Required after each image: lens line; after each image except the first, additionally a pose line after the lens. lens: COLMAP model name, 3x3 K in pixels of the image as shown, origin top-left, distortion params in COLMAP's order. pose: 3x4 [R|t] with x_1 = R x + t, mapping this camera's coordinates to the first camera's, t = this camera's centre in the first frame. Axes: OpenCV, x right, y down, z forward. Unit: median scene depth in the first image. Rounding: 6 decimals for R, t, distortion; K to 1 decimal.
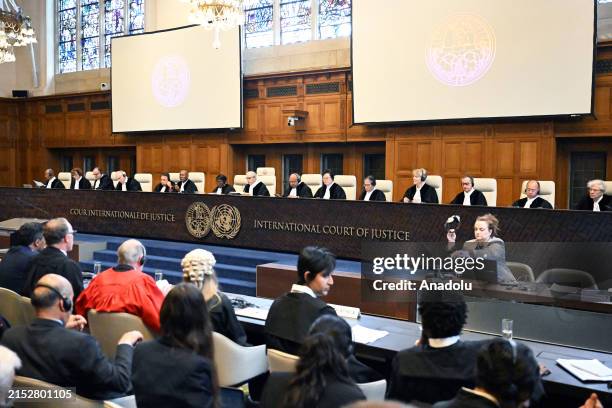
lens RADIAL K [[611.7, 0, 305.7], [0, 611.7, 191.9], [0, 0, 1]] dist [0.018634, -0.005824]
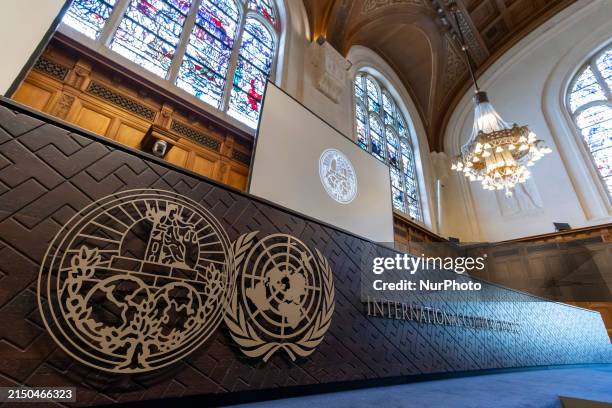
lens RADIAL K [[280.8, 0, 306.0], [0, 280.8, 204.0], [0, 0, 1]] dist [0.000529, 0.000092]
pose [[0.235310, 0.405495, 0.883291, -0.205051], [-0.001115, 0.908922, -0.416964, 0.051381], [-0.971920, 0.097131, 0.214331, 0.751791]]
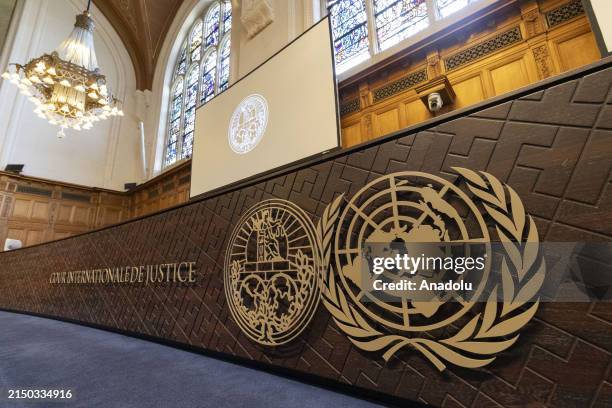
lens RADIAL K [[280.8, 0, 306.0], [0, 280.8, 204.0], [0, 0, 1]] dist [0.000529, 0.000092]
pose [[0.994291, -0.059641, -0.088478, -0.119053], [0.033030, 0.960511, -0.276274, 0.042492], [0.101462, 0.271774, 0.956997, 0.715120]]
